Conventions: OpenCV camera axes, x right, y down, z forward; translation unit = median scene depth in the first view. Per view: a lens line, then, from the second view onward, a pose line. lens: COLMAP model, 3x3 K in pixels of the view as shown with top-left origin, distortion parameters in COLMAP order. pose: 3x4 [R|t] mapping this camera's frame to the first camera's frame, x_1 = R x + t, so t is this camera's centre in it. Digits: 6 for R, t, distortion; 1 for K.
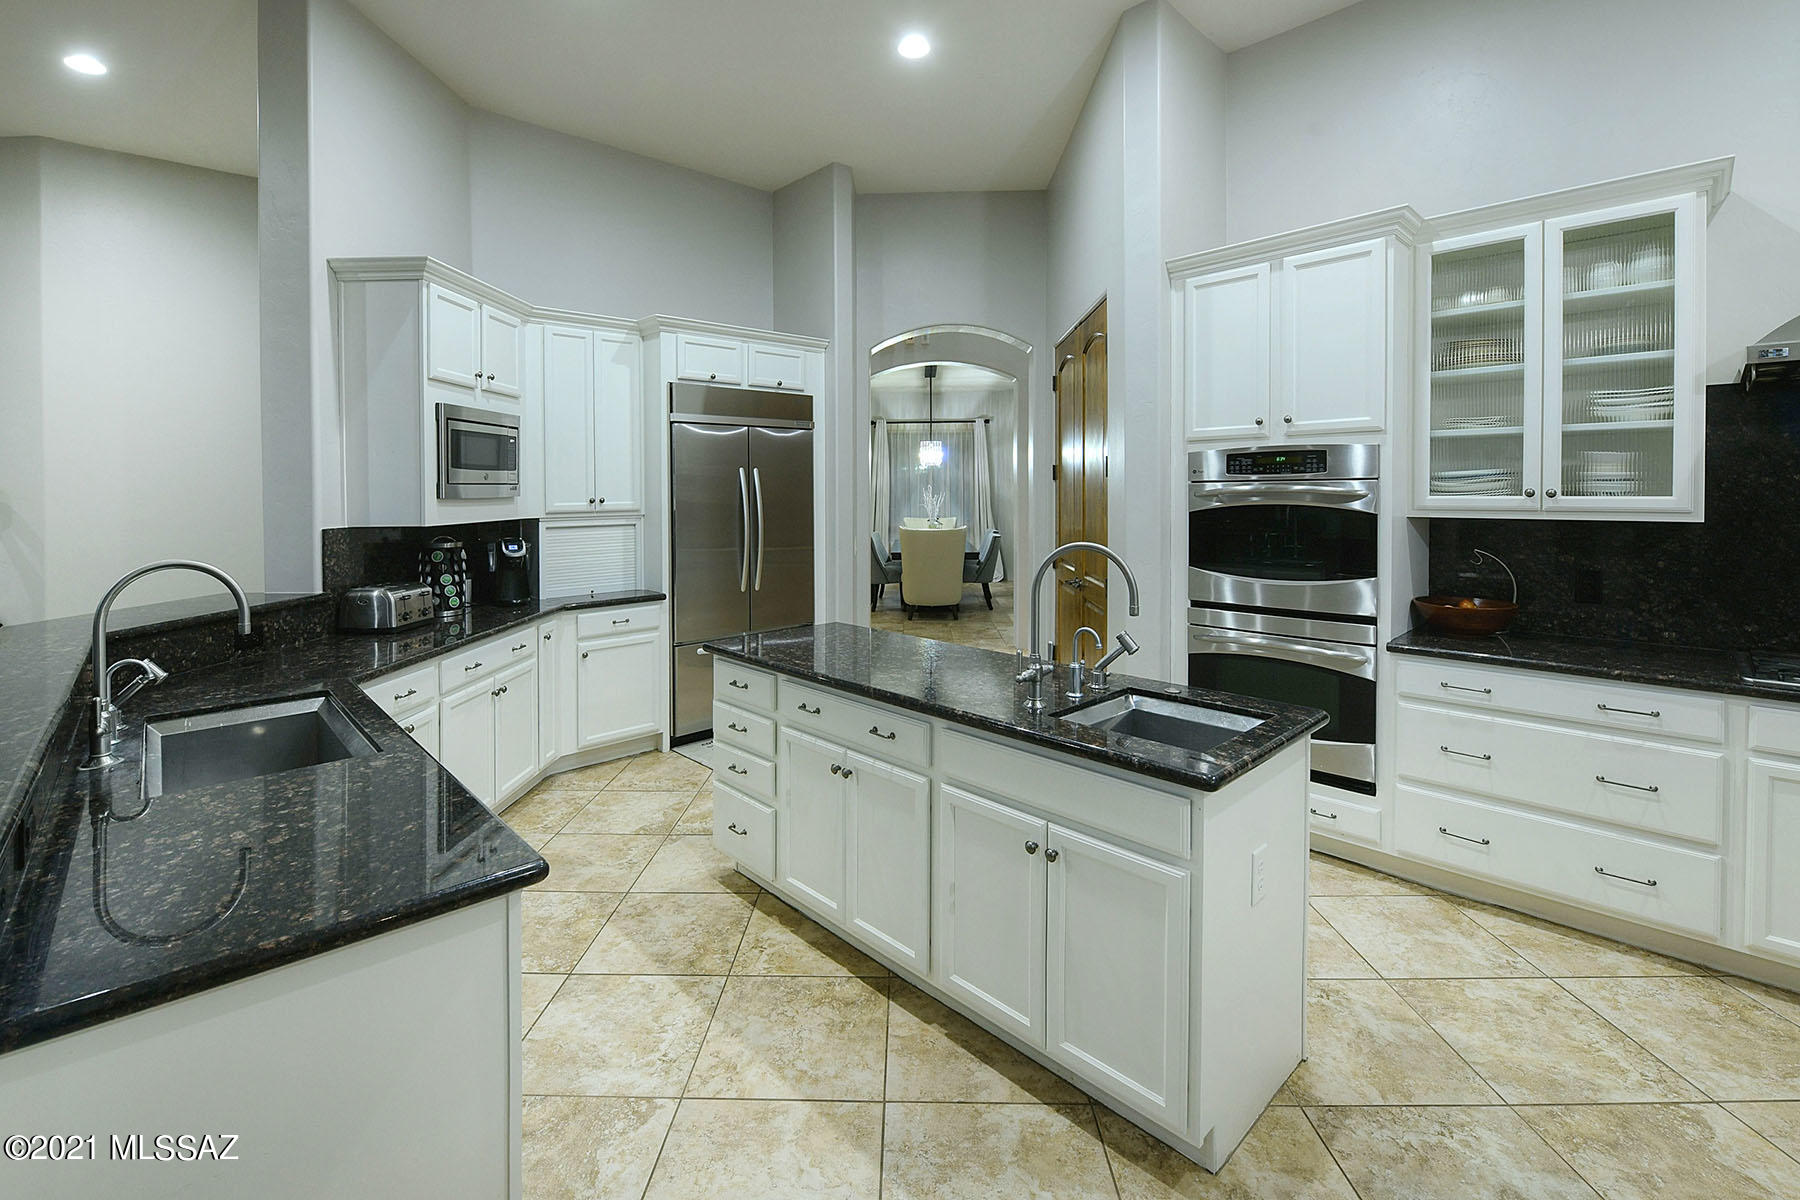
lens RADIAL K [[772.6, 0, 903.5], [0, 772.6, 511.7], [0, 0, 1]] dist [-0.015696, -0.002989]
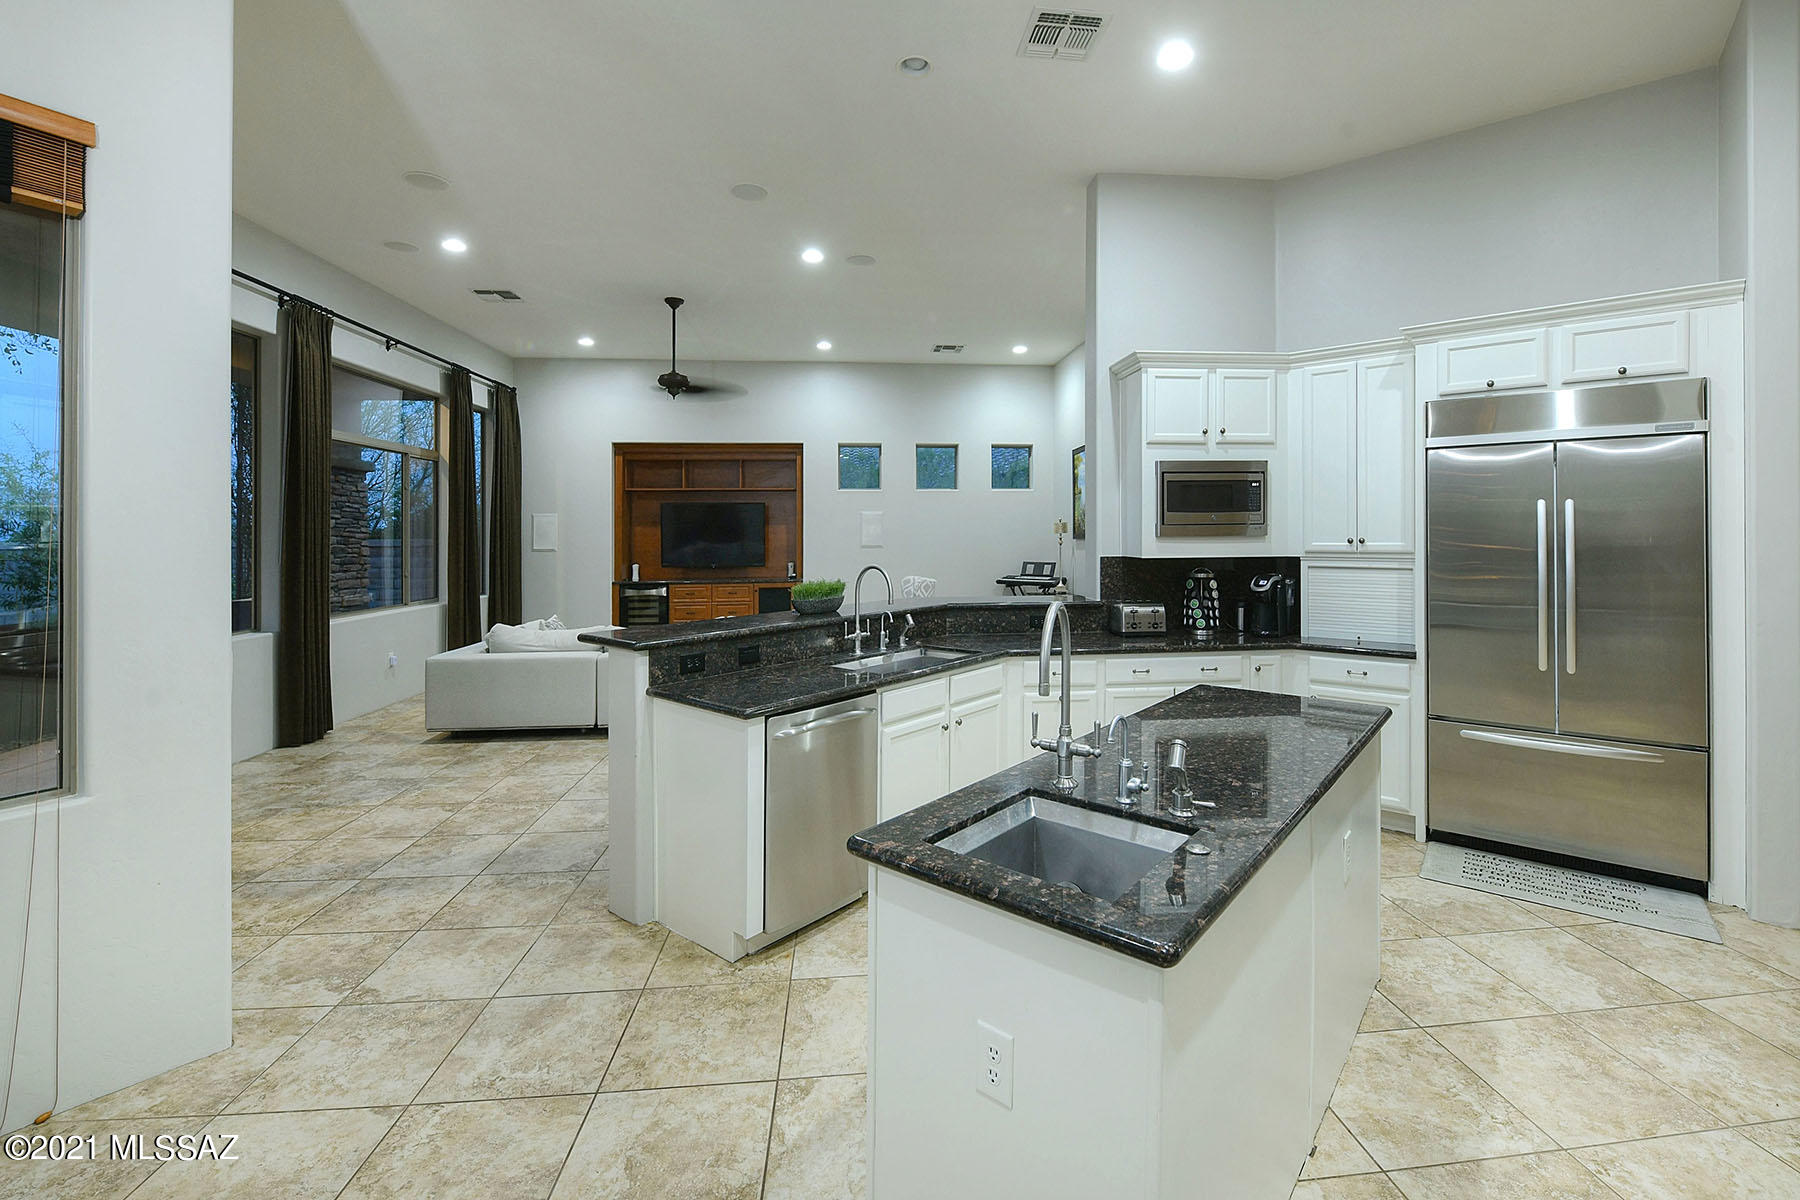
lens RADIAL K [[772.6, 0, 890.3], [0, 772.6, 528.7], [0, 0, 1]] dist [-0.015696, -0.002989]
pose [[0.087804, -0.001396, -0.996137, 0.510559], [-0.028296, 0.999592, -0.003895, -0.010109], [0.995736, 0.028529, 0.087729, 0.372542]]
